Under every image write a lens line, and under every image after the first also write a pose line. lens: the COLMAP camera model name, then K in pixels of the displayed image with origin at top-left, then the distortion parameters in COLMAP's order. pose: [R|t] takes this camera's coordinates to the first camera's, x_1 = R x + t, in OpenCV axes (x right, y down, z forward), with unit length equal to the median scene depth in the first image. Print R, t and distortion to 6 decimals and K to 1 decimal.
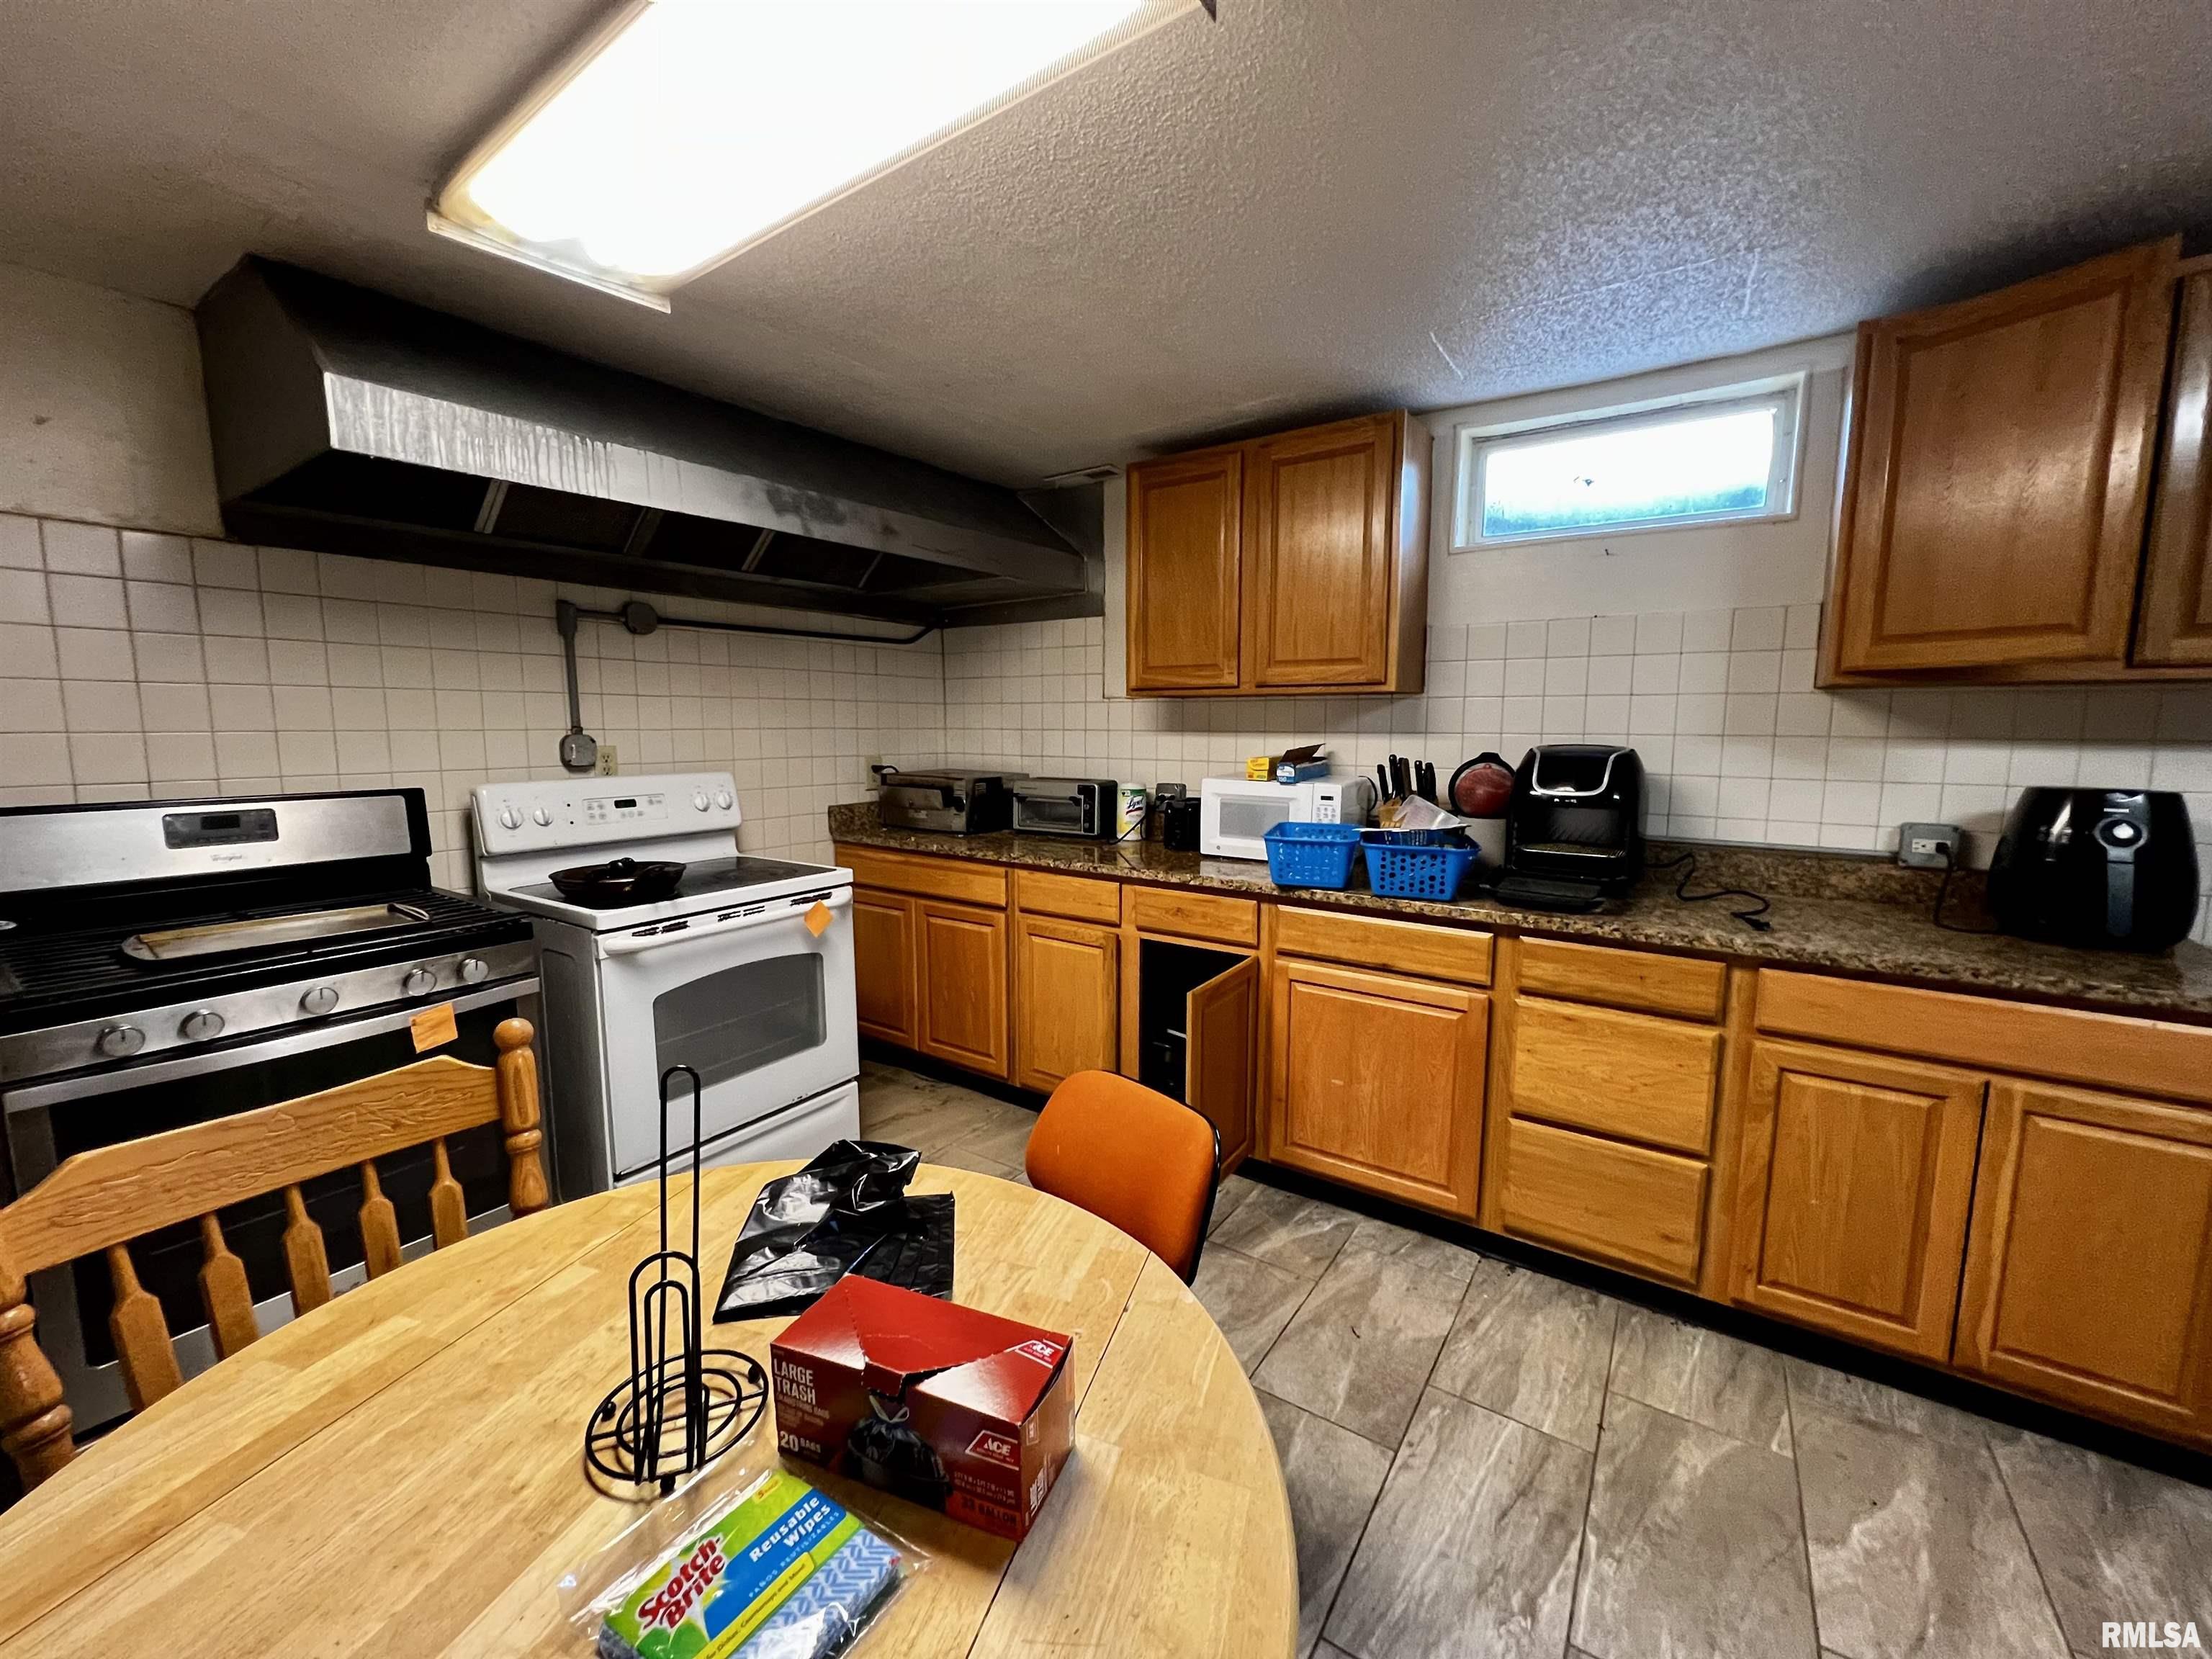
lens RADIAL K [[881.2, 0, 1106.0], [0, 881.2, 829.5], [0, 0, 1]] dist [-0.002985, 0.000000]
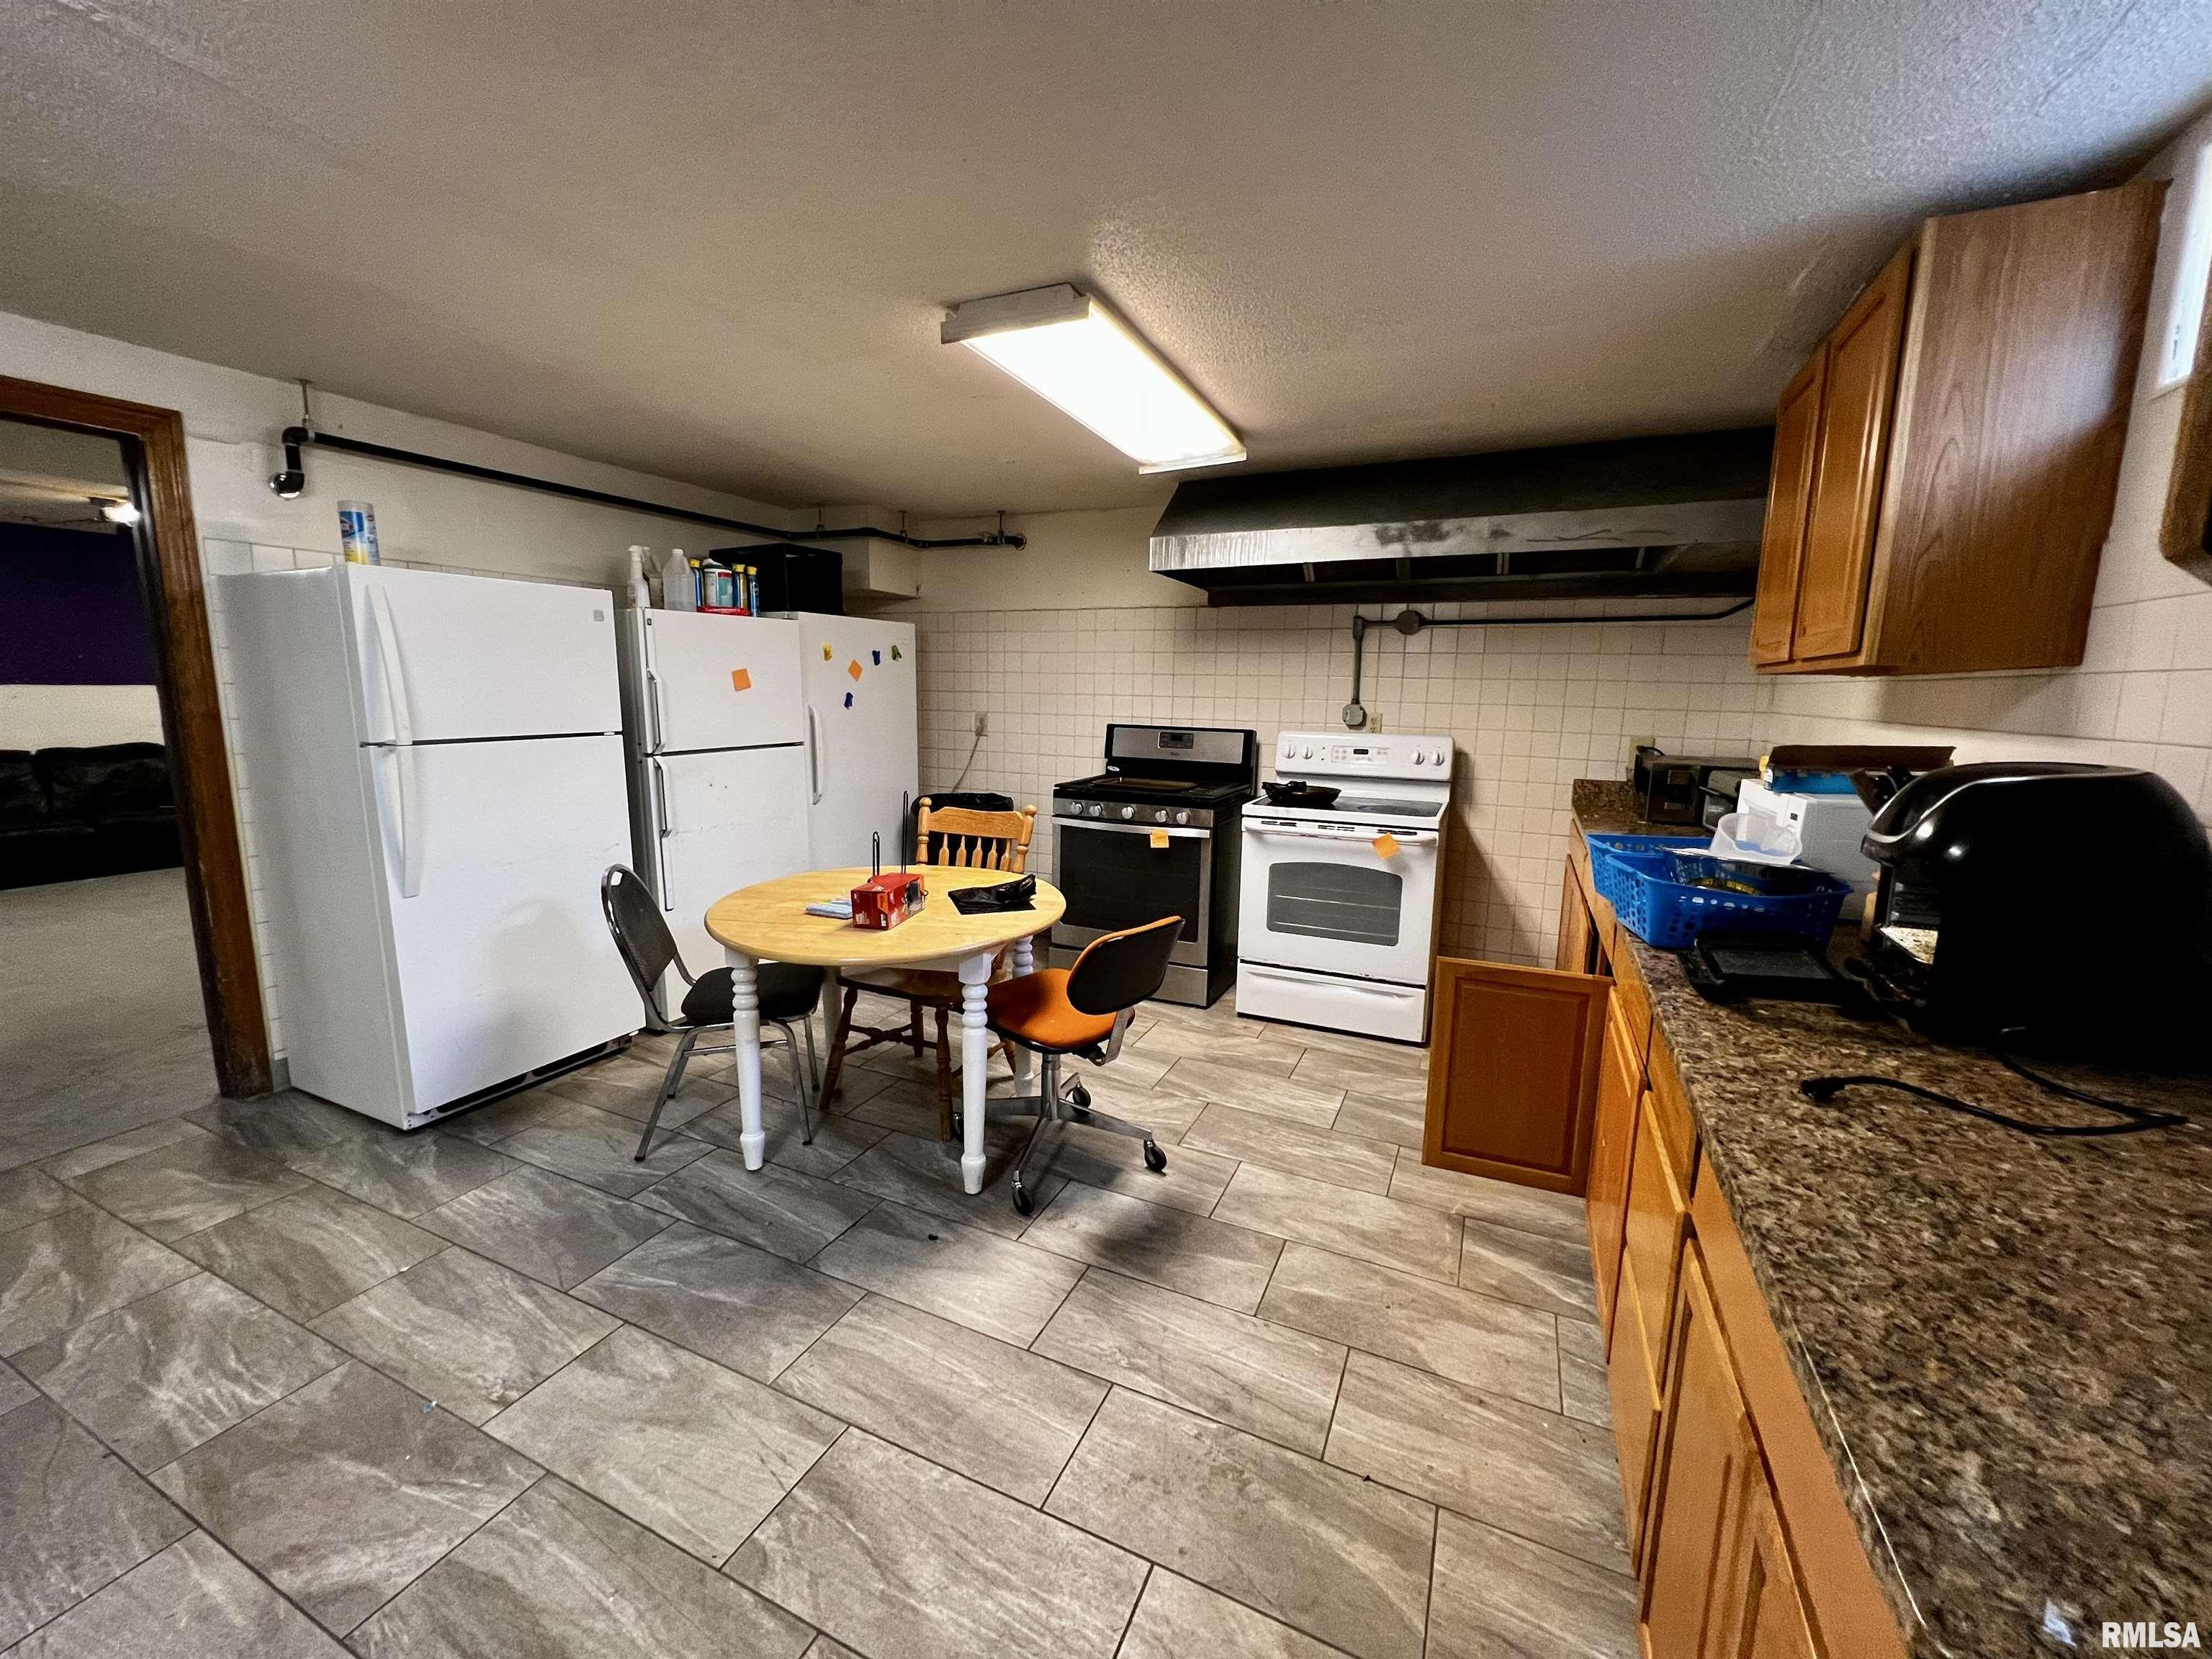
lens RADIAL K [[881.2, 0, 1106.0], [0, 881.2, 829.5], [0, 0, 1]] dist [-0.002985, 0.000000]
pose [[0.168157, 0.160292, -0.972641, 0.950896], [-0.139138, 0.980672, 0.137561, -0.050541], [0.975891, 0.112199, 0.187210, 0.358855]]
